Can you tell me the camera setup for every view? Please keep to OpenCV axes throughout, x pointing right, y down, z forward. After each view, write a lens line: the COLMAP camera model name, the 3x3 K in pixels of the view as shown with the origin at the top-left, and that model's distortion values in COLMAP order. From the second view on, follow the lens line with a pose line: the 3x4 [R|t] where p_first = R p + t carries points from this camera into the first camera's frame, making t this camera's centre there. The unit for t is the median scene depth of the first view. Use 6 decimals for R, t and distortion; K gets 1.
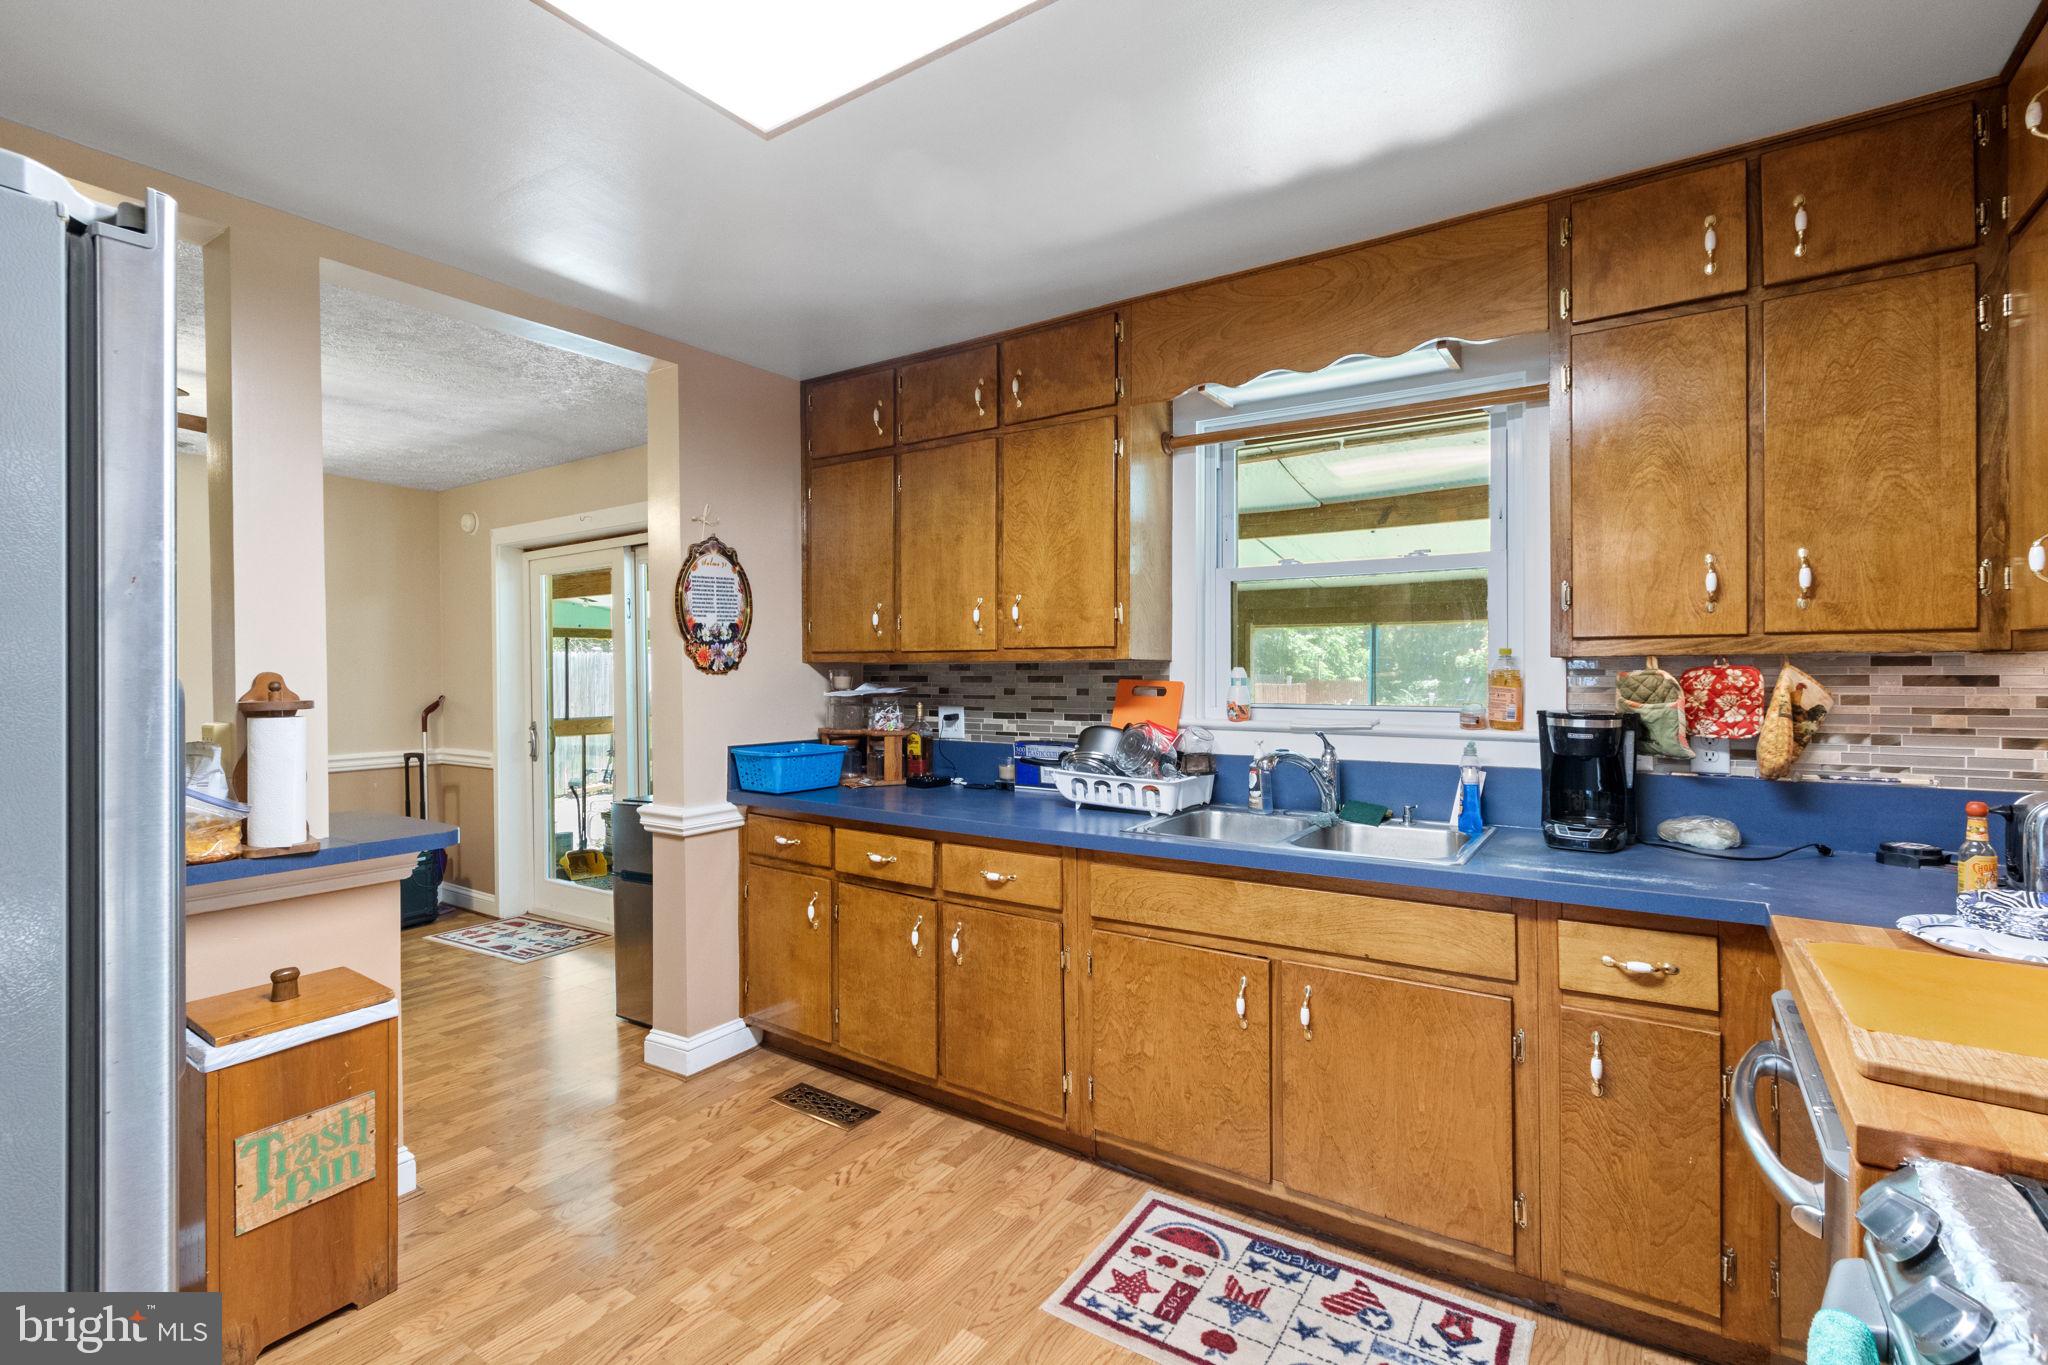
lens RADIAL K [[933.9, 0, 1024.0], [0, 933.9, 682.5], [0, 0, 1]] dist [-0.000534, -0.000043]
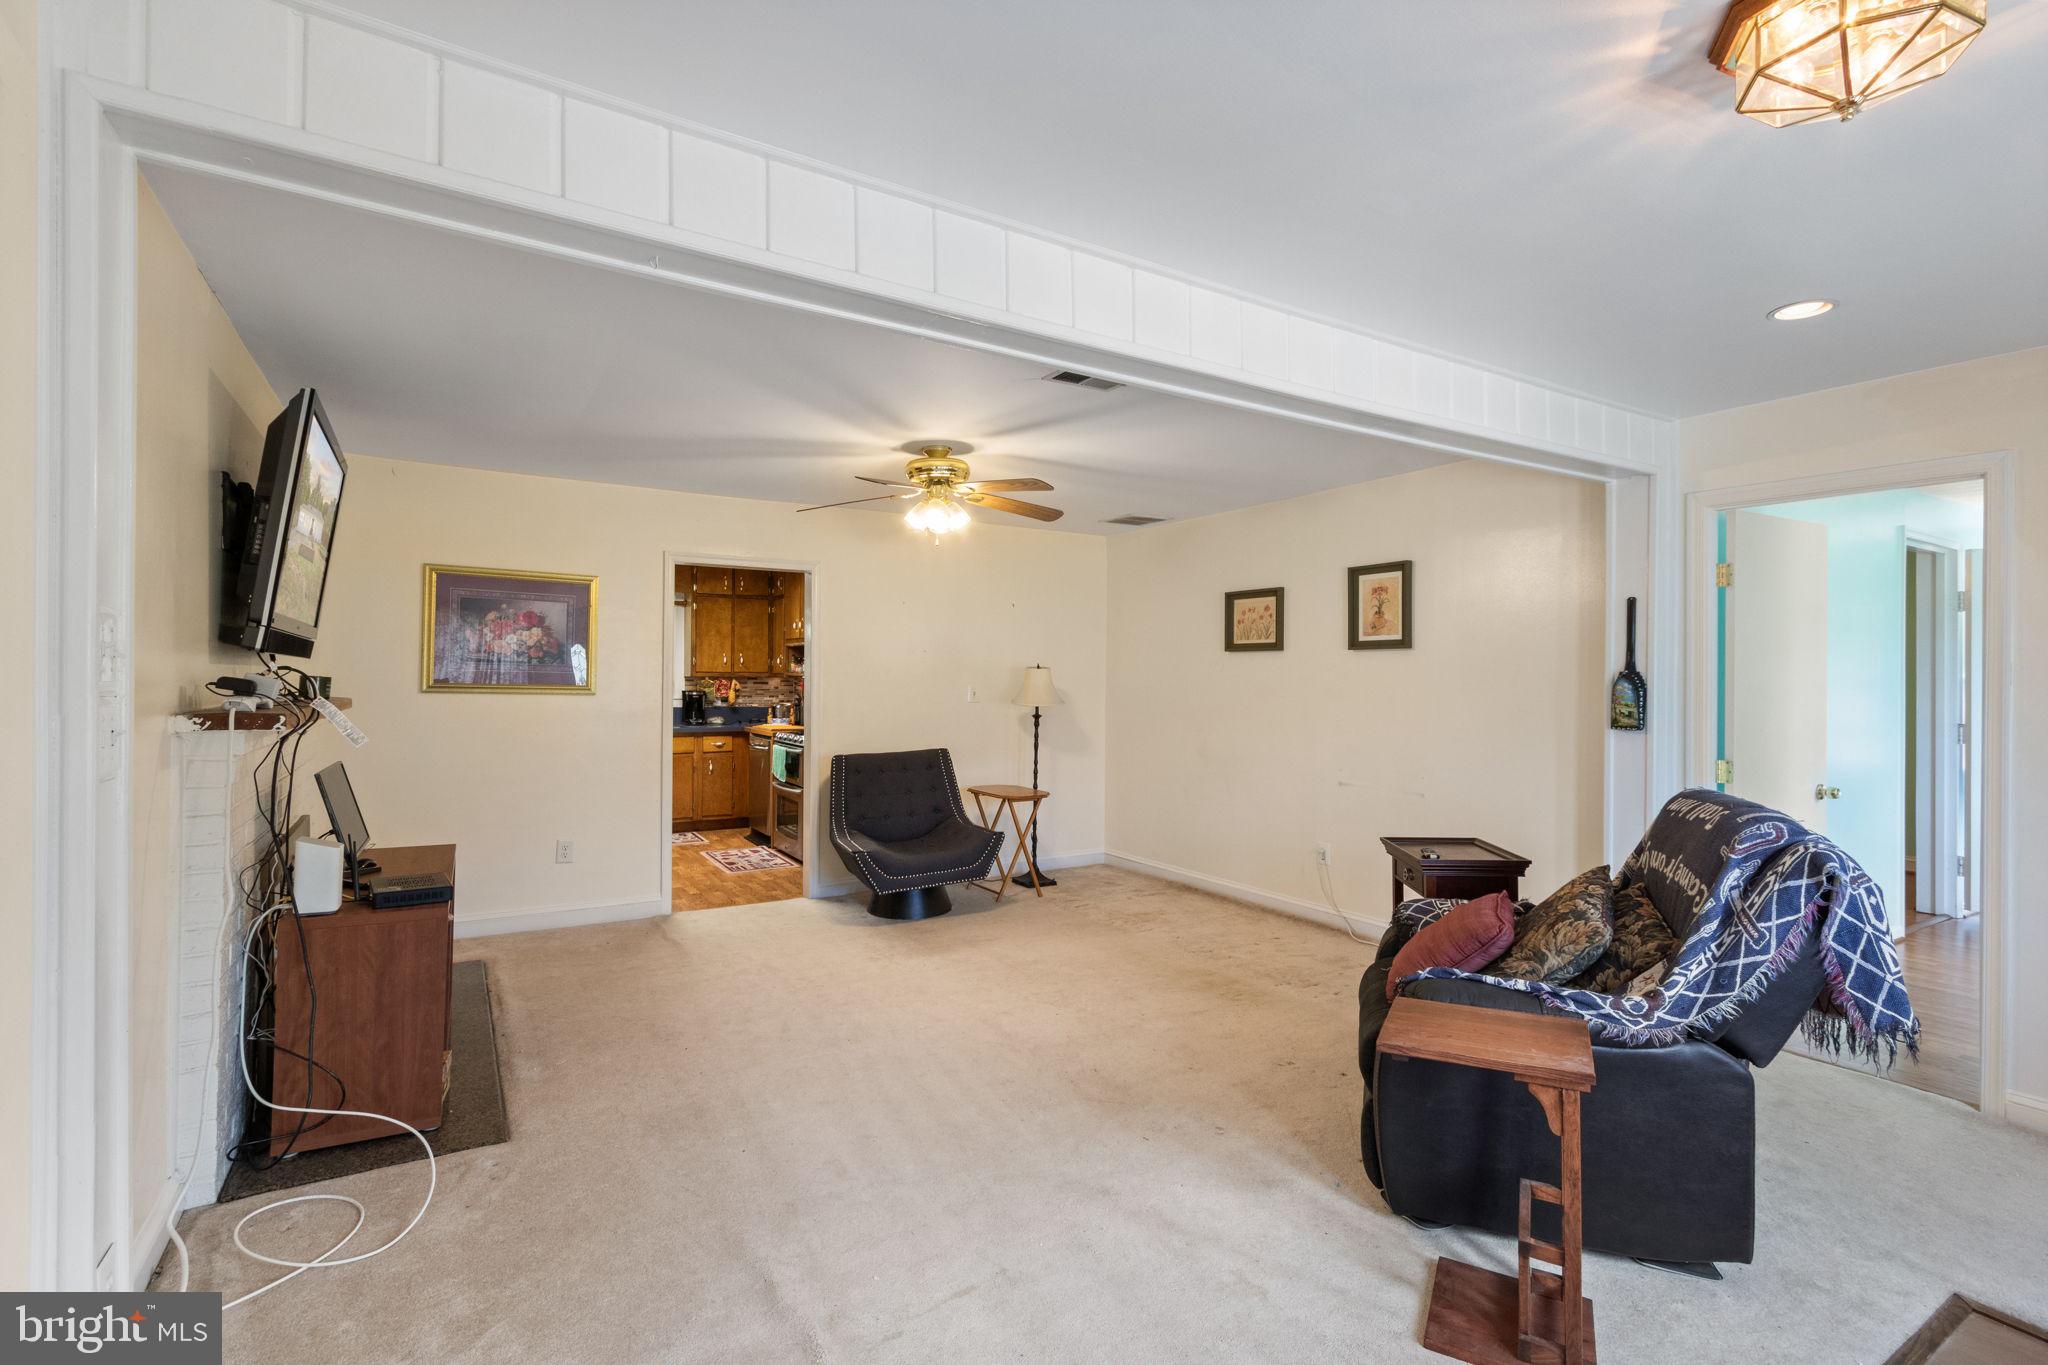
lens RADIAL K [[933.9, 0, 1024.0], [0, 933.9, 682.5], [0, 0, 1]] dist [-0.000534, -0.000043]
pose [[0.416382, 0.007881, 0.909155, -2.514248], [-0.003848, 0.999969, -0.006906, 0.021033], [-0.909181, -0.000623, 0.416400, -1.982742]]
